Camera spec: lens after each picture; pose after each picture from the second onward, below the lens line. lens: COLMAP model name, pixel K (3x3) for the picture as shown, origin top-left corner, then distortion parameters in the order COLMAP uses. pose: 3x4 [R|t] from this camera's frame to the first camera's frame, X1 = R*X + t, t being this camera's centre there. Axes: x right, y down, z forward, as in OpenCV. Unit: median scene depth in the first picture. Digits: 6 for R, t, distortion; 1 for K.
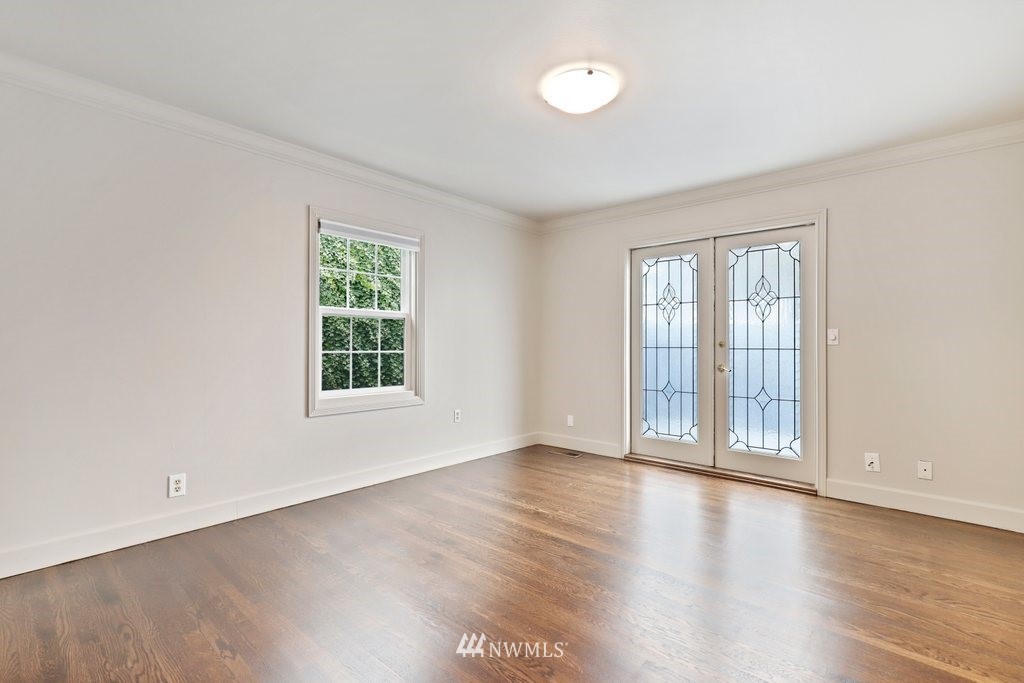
lens RADIAL K [[463.6, 0, 510.7], [0, 463.6, 347.6], [0, 0, 1]] dist [0.000008, 0.000272]
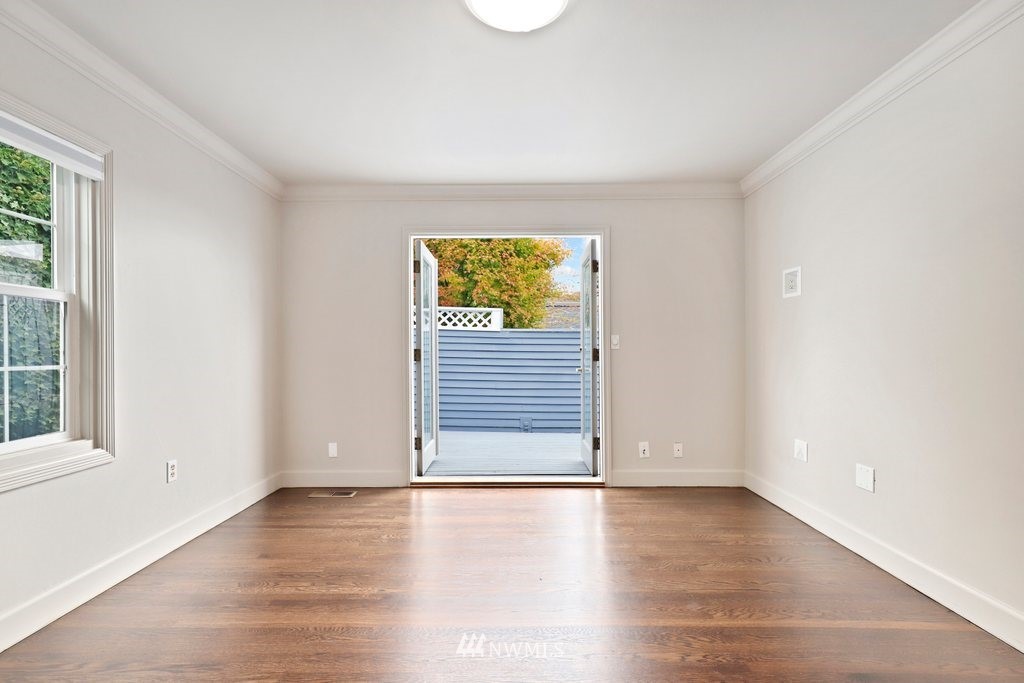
lens RADIAL K [[465.2, 0, 514.1], [0, 465.2, 352.2], [0, 0, 1]] dist [0.001181, 0.000056]
pose [[0.751939, -0.008989, 0.659172, -0.196810], [0.011054, 0.999938, 0.001026, -0.002495], [-0.659140, 0.006516, 0.751992, 0.279589]]
